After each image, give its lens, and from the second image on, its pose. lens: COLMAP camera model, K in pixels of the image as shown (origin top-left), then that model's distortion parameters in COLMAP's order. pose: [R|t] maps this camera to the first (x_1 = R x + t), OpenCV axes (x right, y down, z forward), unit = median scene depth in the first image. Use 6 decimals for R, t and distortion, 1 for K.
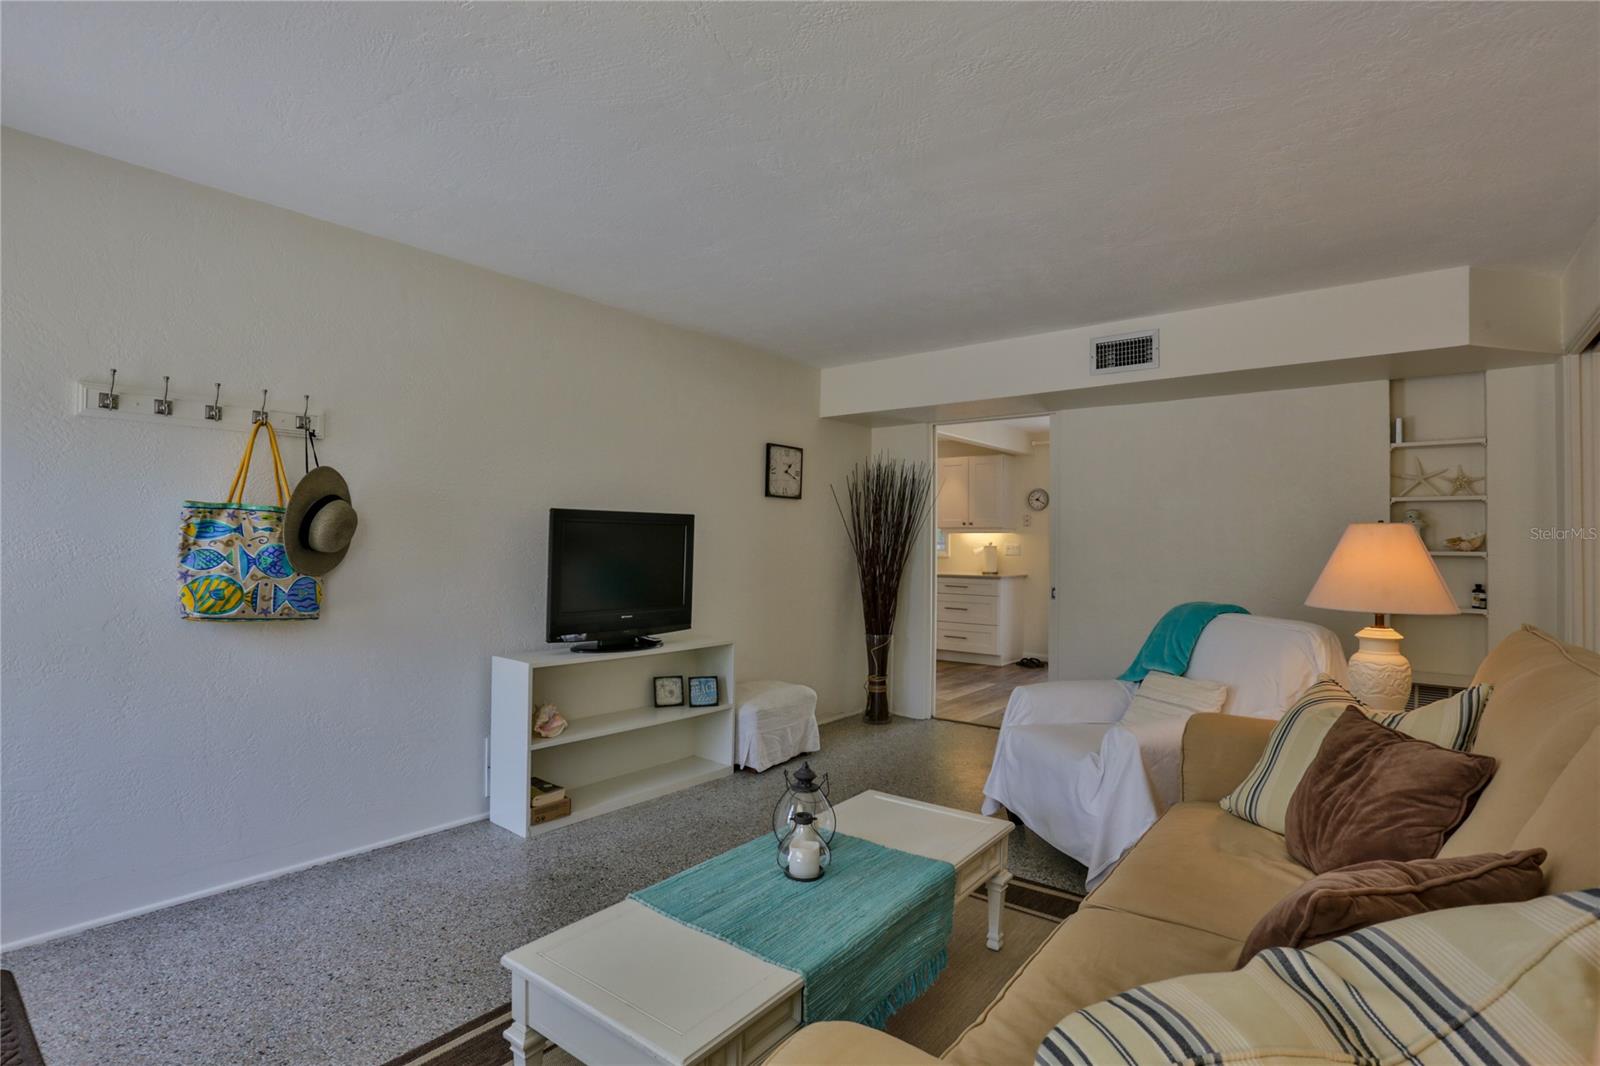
lens RADIAL K [[793.5, 0, 800.0], [0, 793.5, 533.0], [0, 0, 1]] dist [-0.054066, 0.018470]
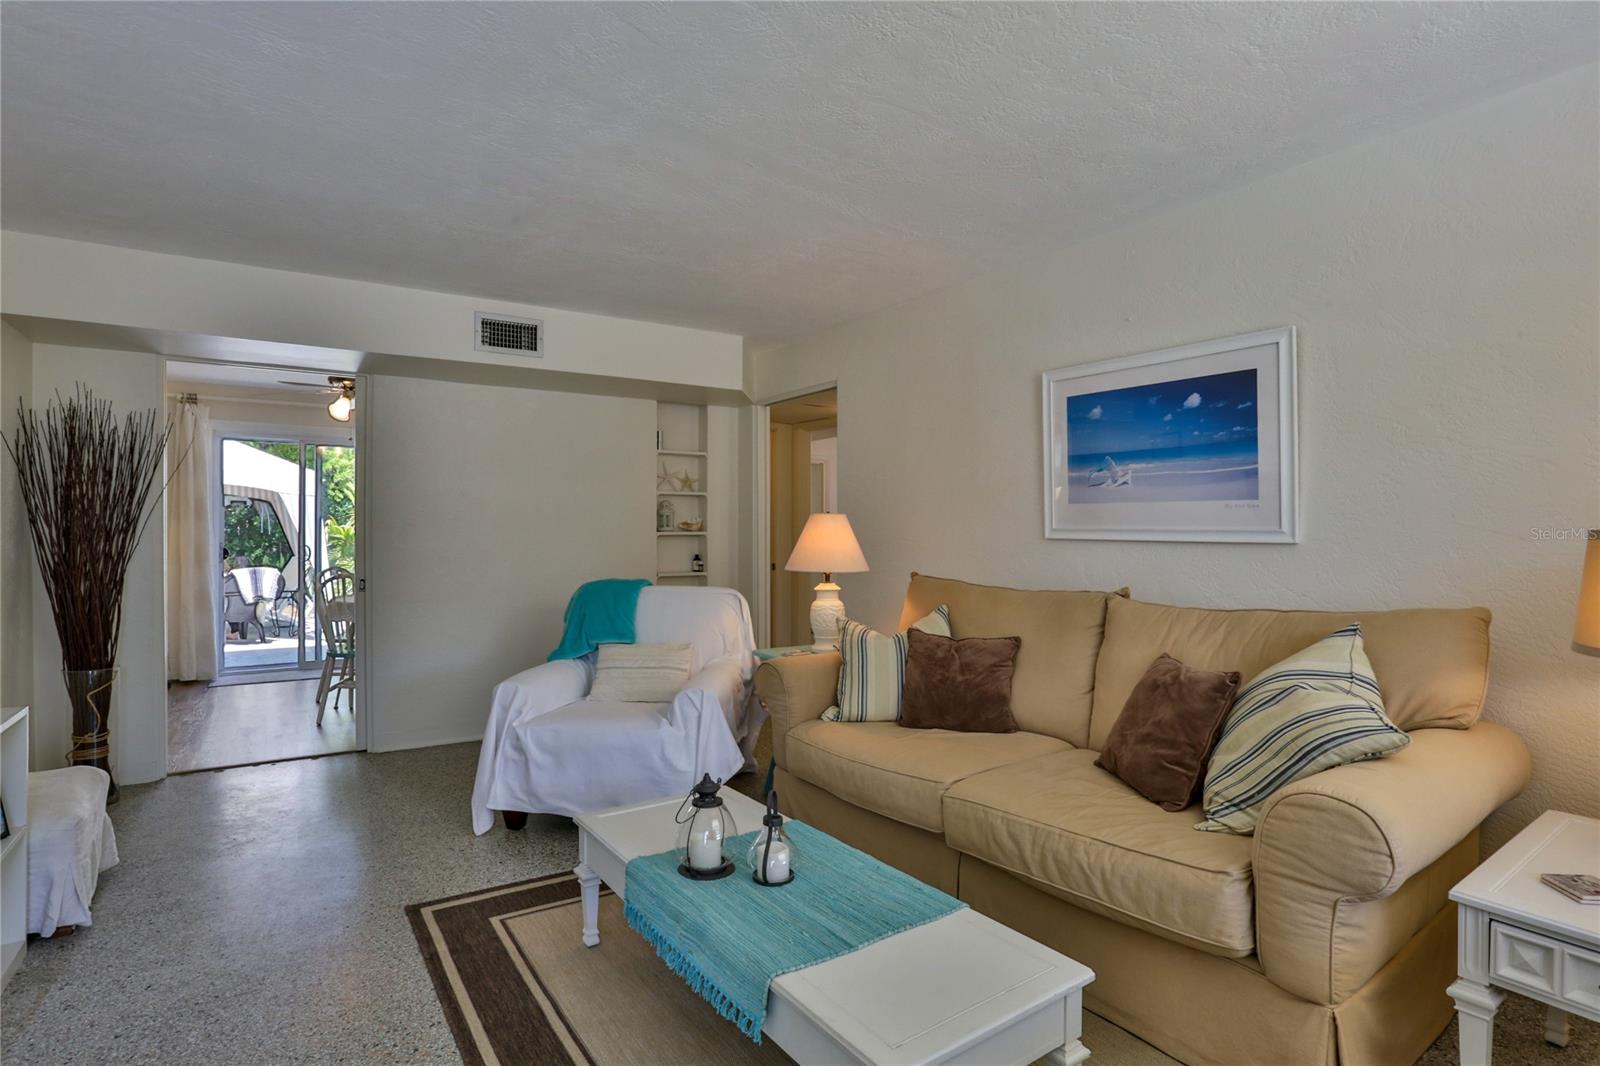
lens RADIAL K [[813.6, 0, 800.0], [0, 813.6, 533.0], [0, 0, 1]] dist [-0.038653, 0.000063]
pose [[0.290193, -0.012709, 0.956884, -0.513046], [-0.010077, 0.999816, 0.016335, 0.000135], [-0.956915, -0.014383, 0.290011, 0.387700]]
